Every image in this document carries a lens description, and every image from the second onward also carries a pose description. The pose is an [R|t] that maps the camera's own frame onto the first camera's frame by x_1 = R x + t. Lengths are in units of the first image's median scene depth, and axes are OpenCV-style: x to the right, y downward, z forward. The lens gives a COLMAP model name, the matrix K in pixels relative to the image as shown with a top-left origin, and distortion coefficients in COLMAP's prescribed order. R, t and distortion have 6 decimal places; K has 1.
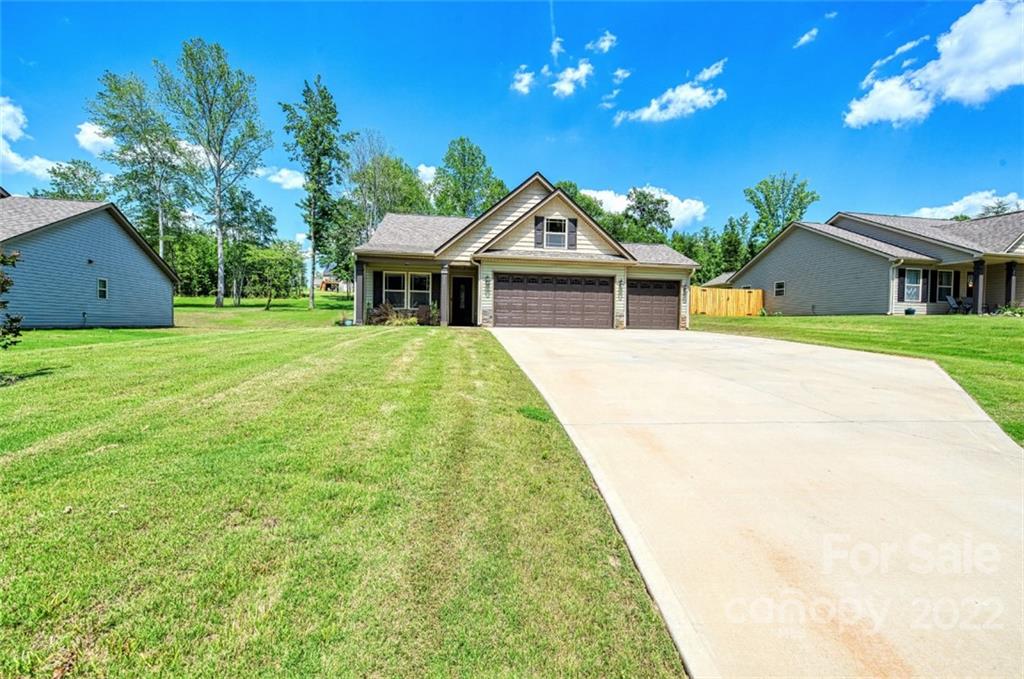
lens RADIAL K [[440.3, 0, 508.6], [0, 440.3, 334.7], [0, 0, 1]] dist [0.001793, -0.000204]
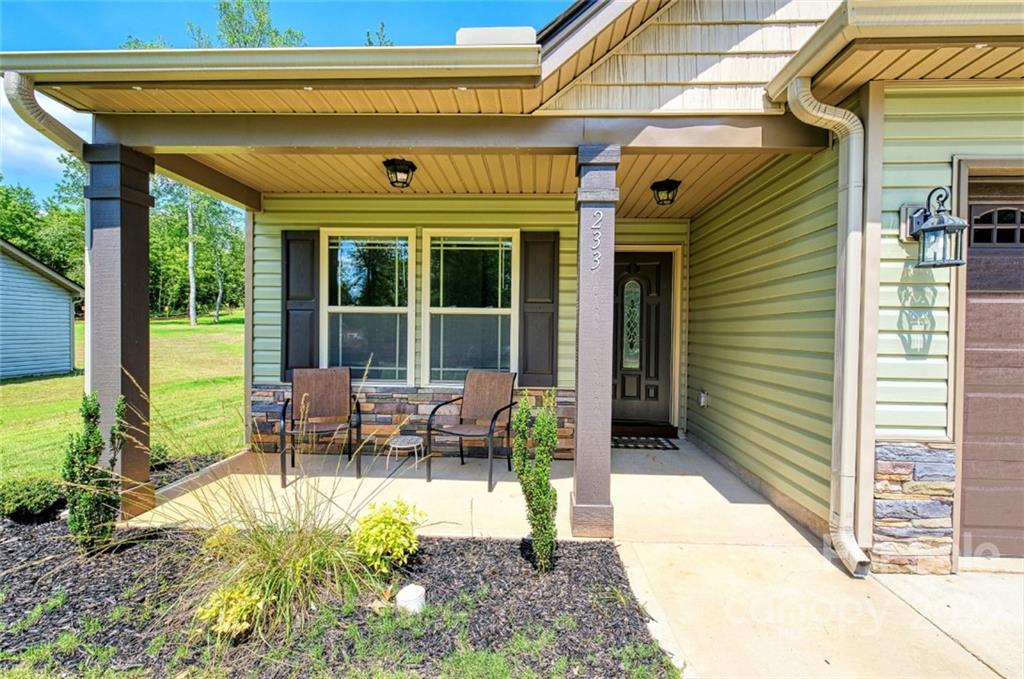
lens RADIAL K [[441.1, 0, 514.7], [0, 441.1, 339.4], [0, 0, 1]] dist [0.012582, 0.000161]
pose [[0.981920, -0.001837, -0.189290, -0.140110], [0.001364, 0.999996, -0.002628, -0.086356], [0.189294, 0.002323, 0.981918, 0.809583]]
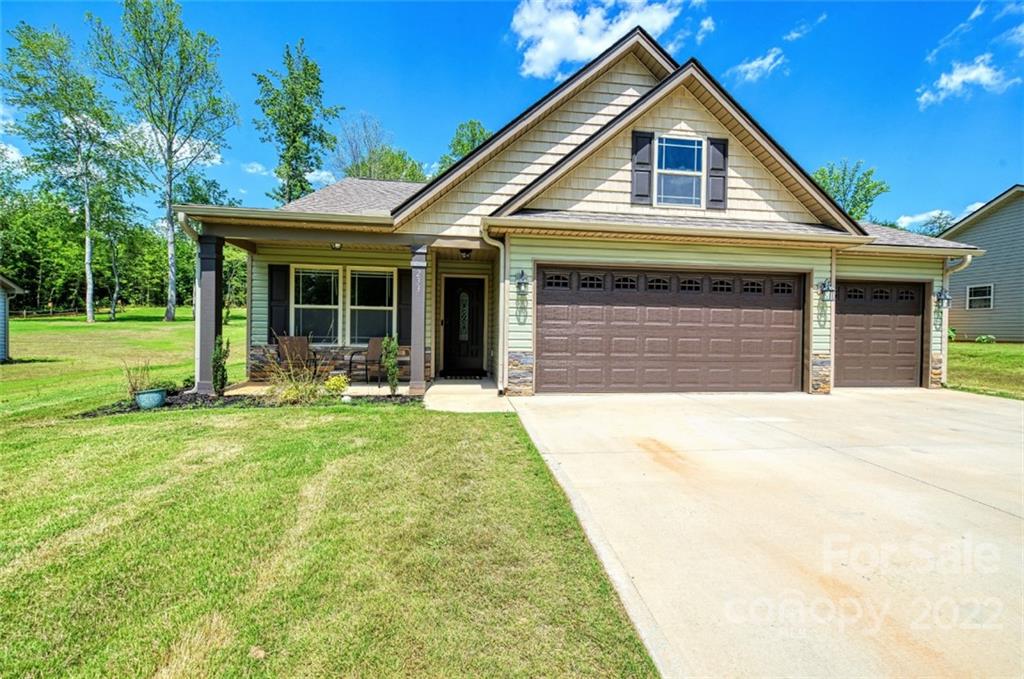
lens RADIAL K [[441.3, 0, 518.9], [0, 441.3, 335.7], [0, 0, 1]] dist [-0.001941, -0.000418]
pose [[0.999989, -0.004103, -0.002430, -0.047482], [0.004072, 0.999911, -0.012678, -0.065443], [0.002482, 0.012668, 0.999917, 0.560108]]
